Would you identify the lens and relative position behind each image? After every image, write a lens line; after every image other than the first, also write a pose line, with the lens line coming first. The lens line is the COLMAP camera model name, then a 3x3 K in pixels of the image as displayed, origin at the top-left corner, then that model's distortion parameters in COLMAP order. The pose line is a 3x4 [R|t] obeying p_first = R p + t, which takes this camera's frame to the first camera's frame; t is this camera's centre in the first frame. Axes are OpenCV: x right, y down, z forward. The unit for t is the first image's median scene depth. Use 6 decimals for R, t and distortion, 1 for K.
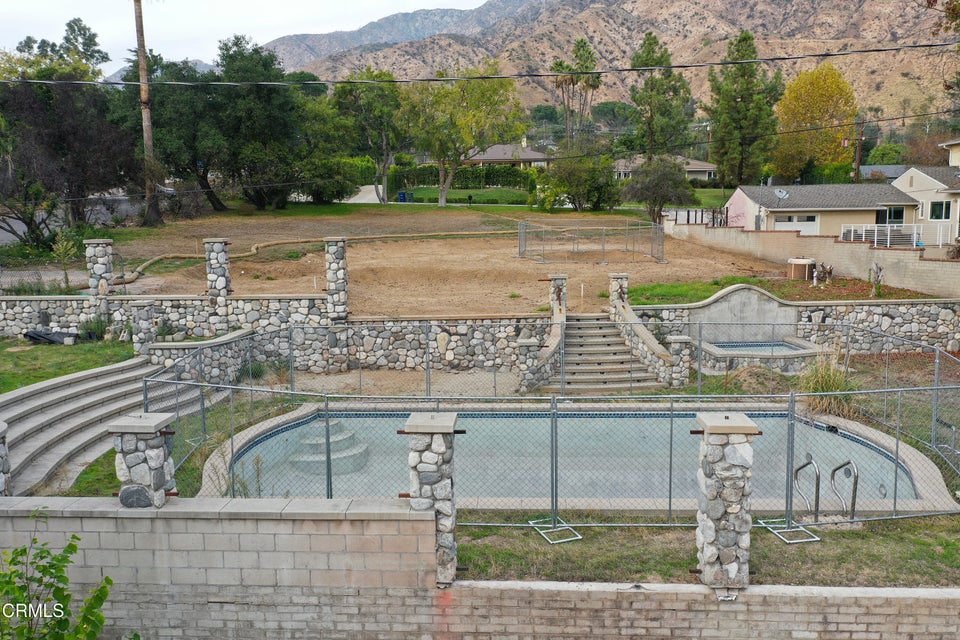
lens RADIAL K [[758.6, 0, 478.7], [0, 758.6, 316.1], [0, 0, 1]] dist [-0.001408, 0.004776]
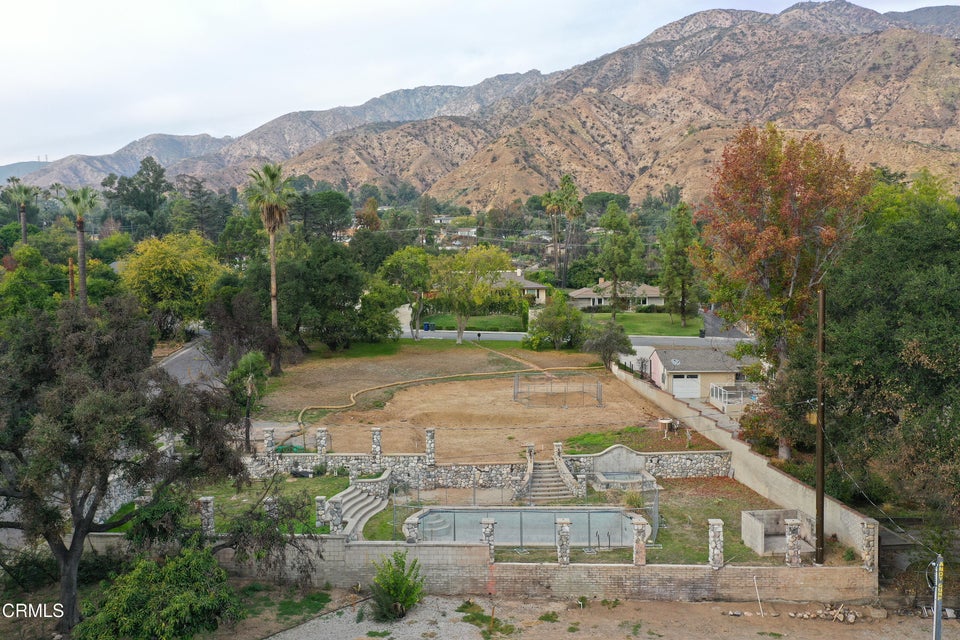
lens RADIAL K [[758.6, 0, 478.7], [0, 758.6, 316.1], [0, 0, 1]] dist [-0.001408, 0.004776]
pose [[0.999997, 0.000052, 0.002422, -0.020177], [0.000157, 0.996306, -0.085875, -0.095384], [-0.002418, 0.085876, 0.996303, -0.495474]]
